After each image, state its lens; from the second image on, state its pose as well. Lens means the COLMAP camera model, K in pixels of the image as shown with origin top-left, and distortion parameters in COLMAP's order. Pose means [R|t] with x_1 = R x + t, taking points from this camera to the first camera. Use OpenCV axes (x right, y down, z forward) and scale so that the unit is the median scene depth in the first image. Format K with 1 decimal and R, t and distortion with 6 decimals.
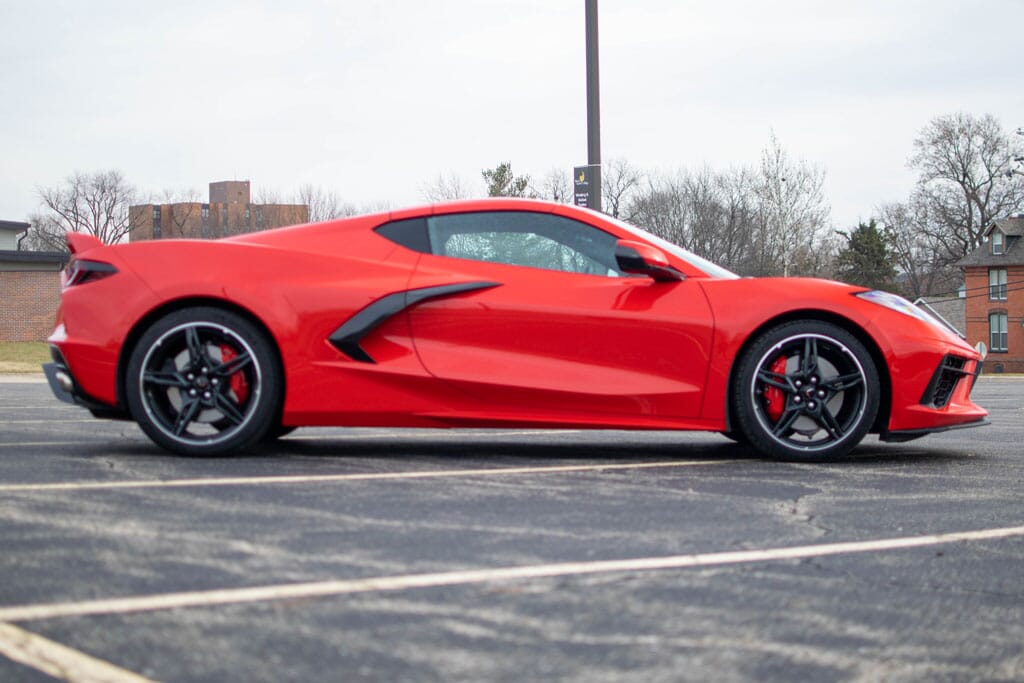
lens RADIAL K [[2289.6, 0, 512.4], [0, 2289.6, 337.0], [0, 0, 1]] dist [-0.202967, 0.000000]
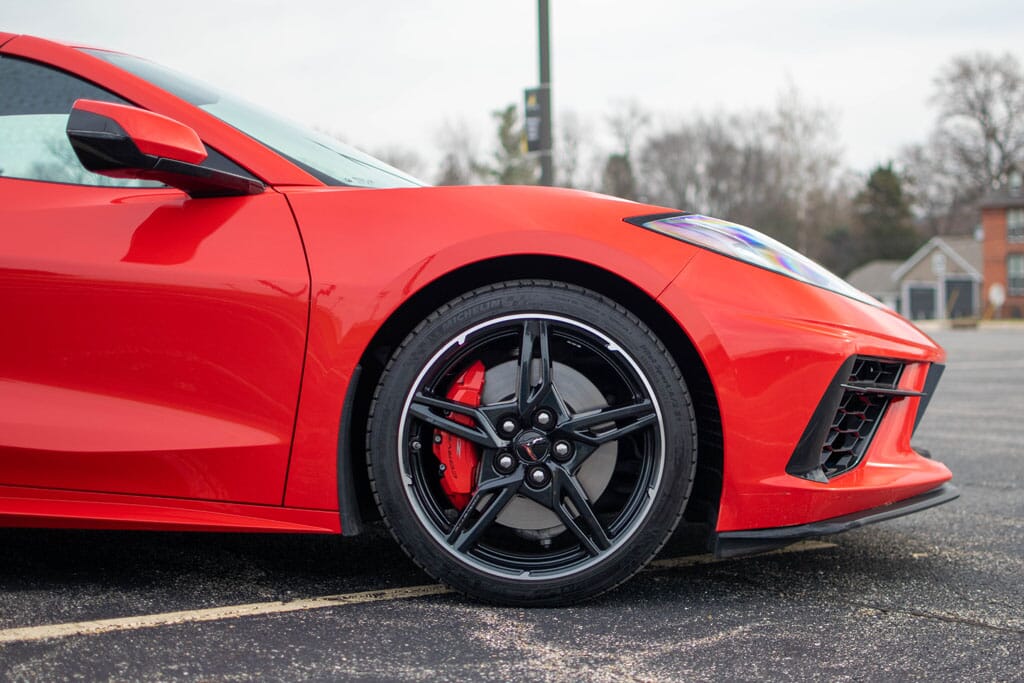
lens RADIAL K [[2289.6, 0, 512.2], [0, 2289.6, 339.8], [0, 0, 1]] dist [-0.202967, 0.000000]
pose [[0.999956, -0.003142, -0.008789, 0.028645], [0.003372, 0.999649, 0.026291, -0.001704], [0.008703, -0.026319, 0.999616, 0.123727]]
